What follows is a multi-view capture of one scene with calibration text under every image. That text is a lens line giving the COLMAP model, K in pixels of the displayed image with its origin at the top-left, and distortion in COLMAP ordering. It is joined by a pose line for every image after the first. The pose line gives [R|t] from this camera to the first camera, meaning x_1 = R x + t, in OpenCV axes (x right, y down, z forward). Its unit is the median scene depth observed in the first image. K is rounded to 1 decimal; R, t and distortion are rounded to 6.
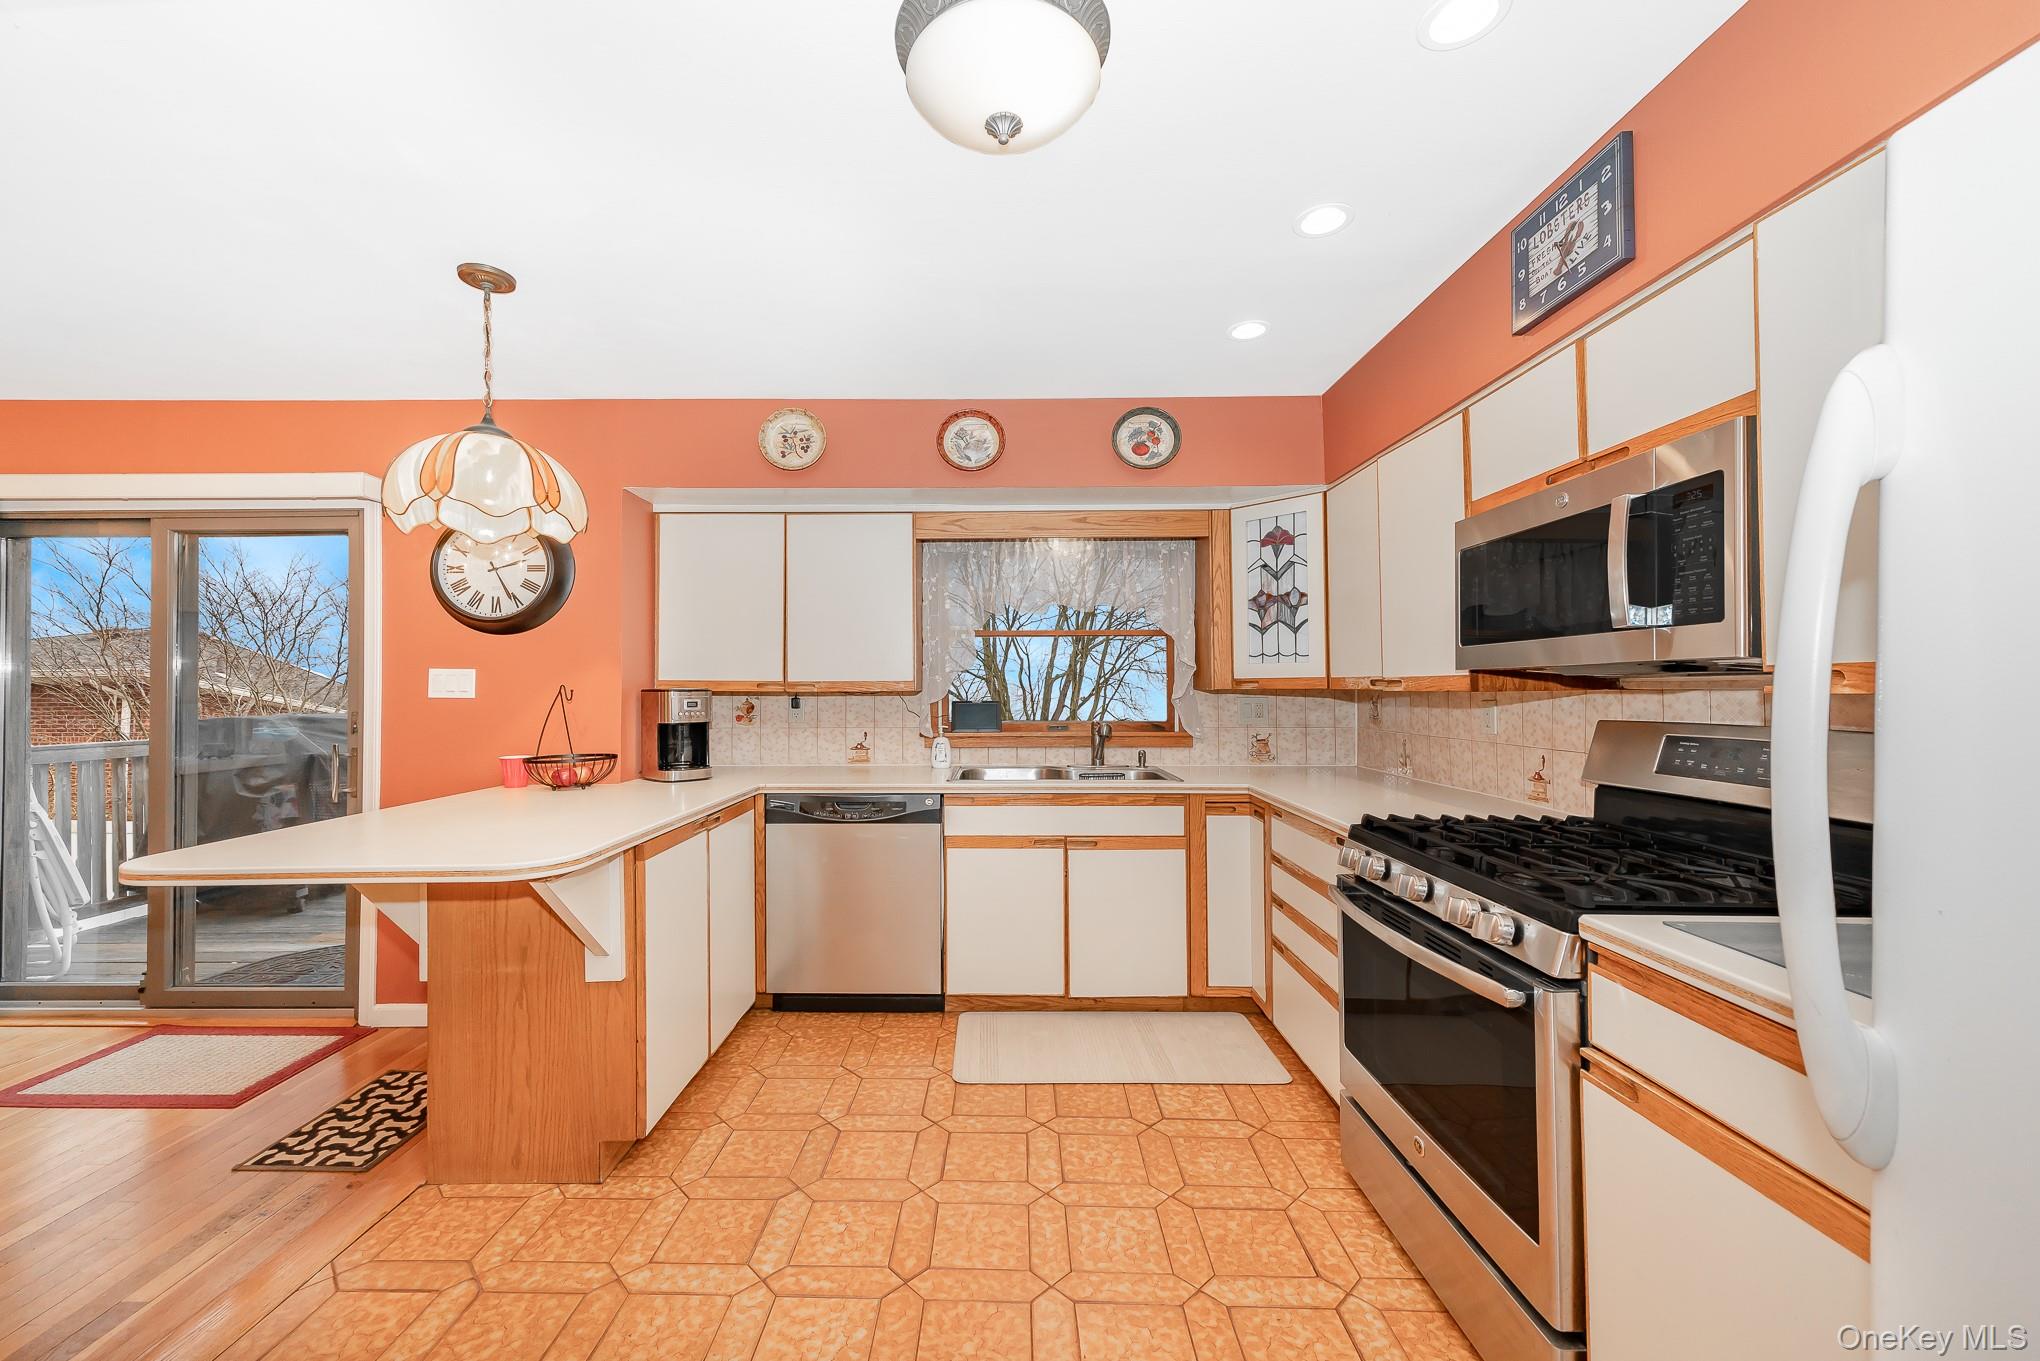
lens RADIAL K [[793.7, 0, 1024.3], [0, 793.7, 676.4], [0, 0, 1]] dist [0.001838, -0.000117]
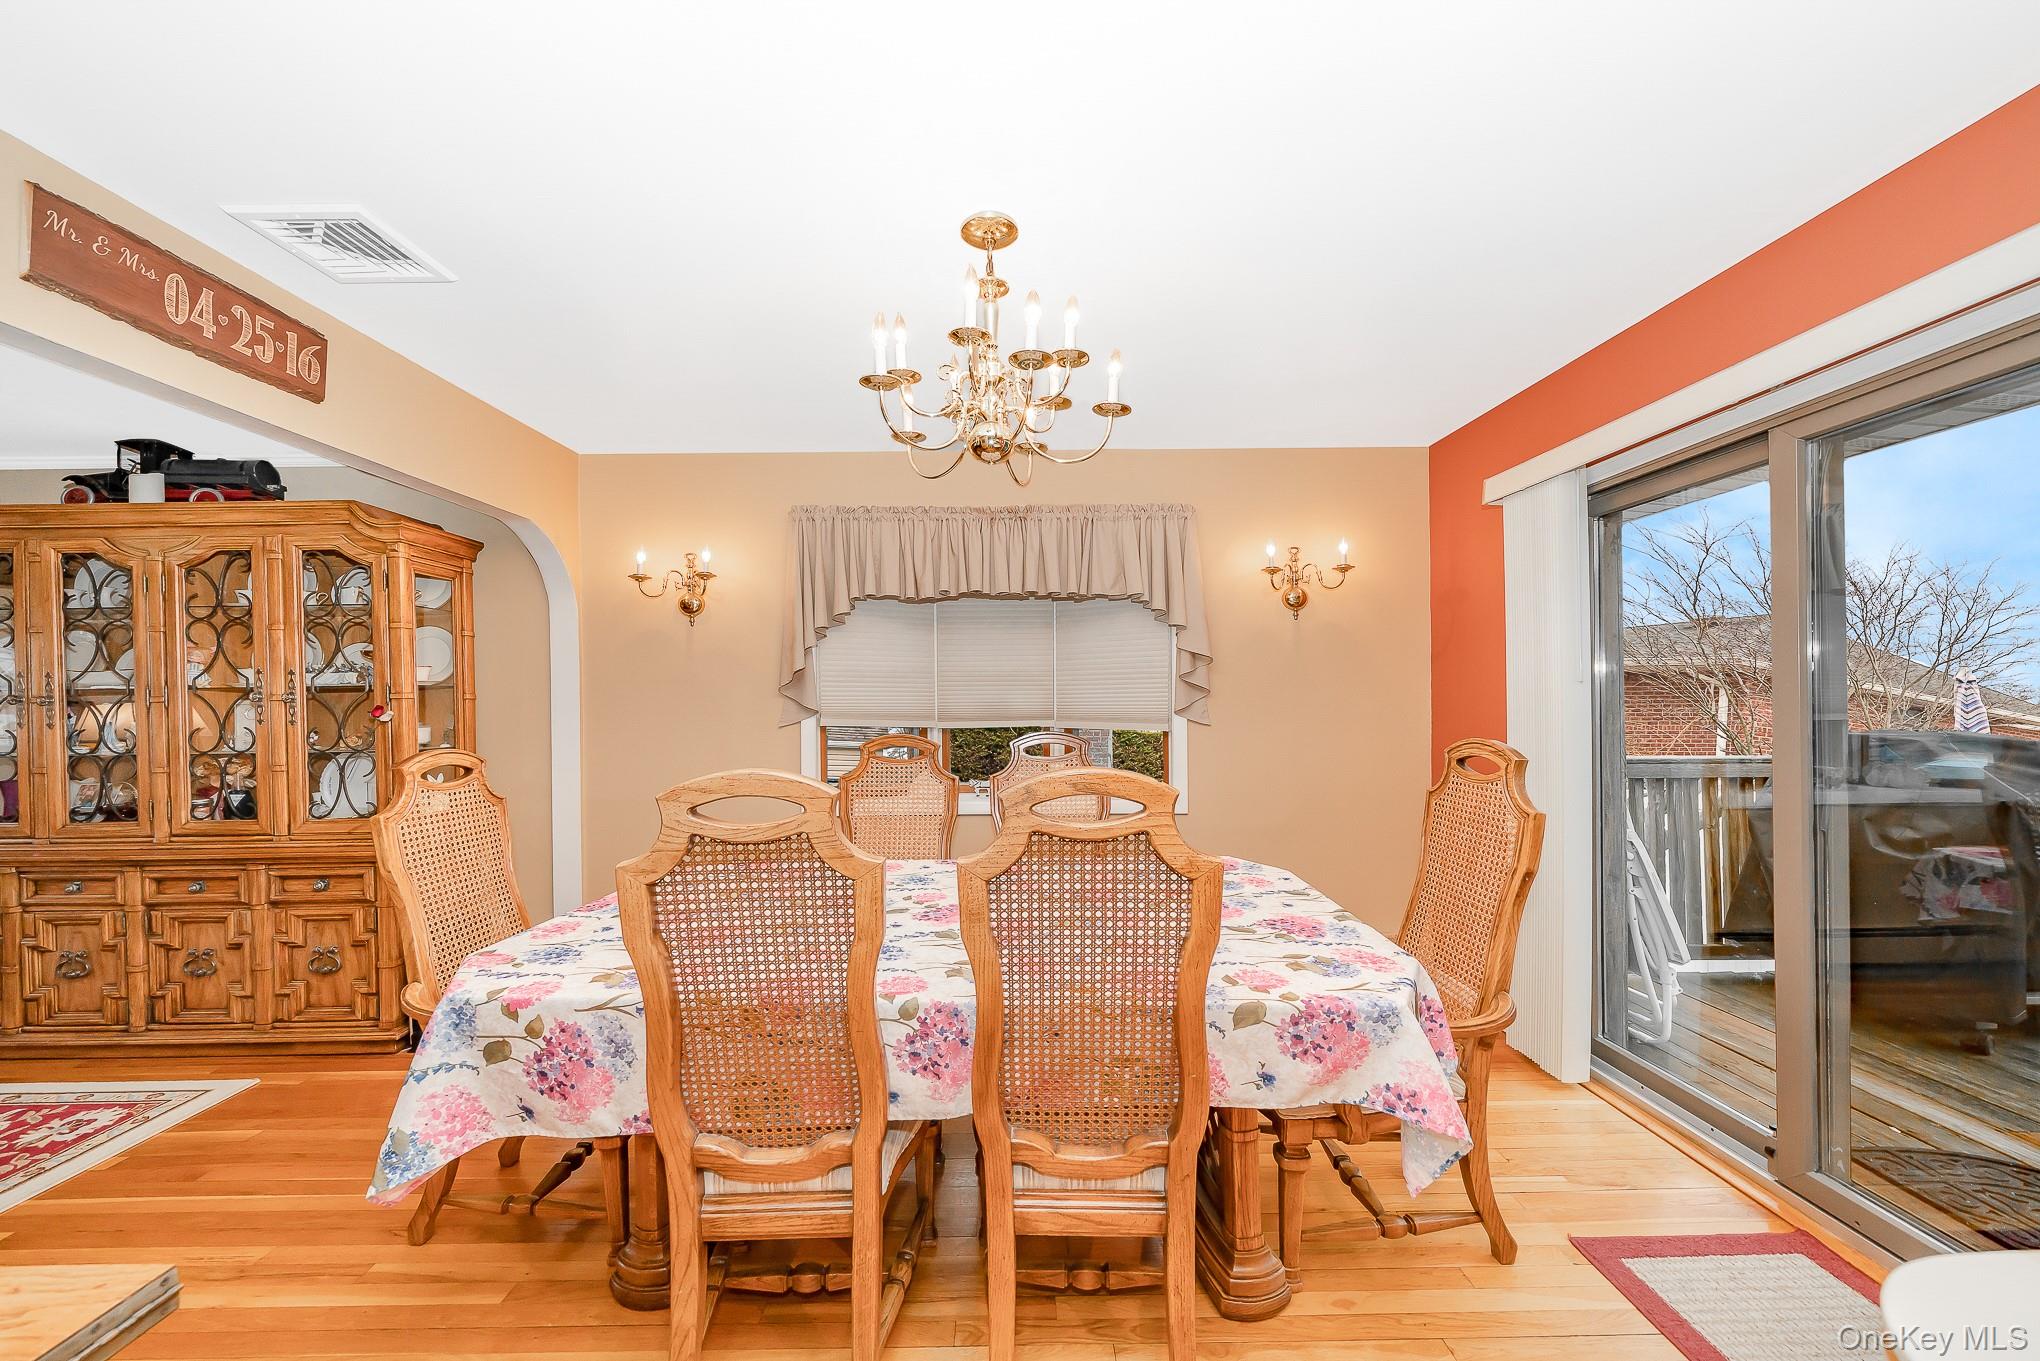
lens RADIAL K [[753.7, 0, 1014.9], [0, 753.7, 711.3], [0, 0, 1]] dist [0.043910, -0.000061]
pose [[0.013132, 0.006807, -0.999891, -0.497769], [0.021006, 0.999754, 0.007082, 0.014533], [0.999693, -0.021096, 0.012986, 0.392668]]
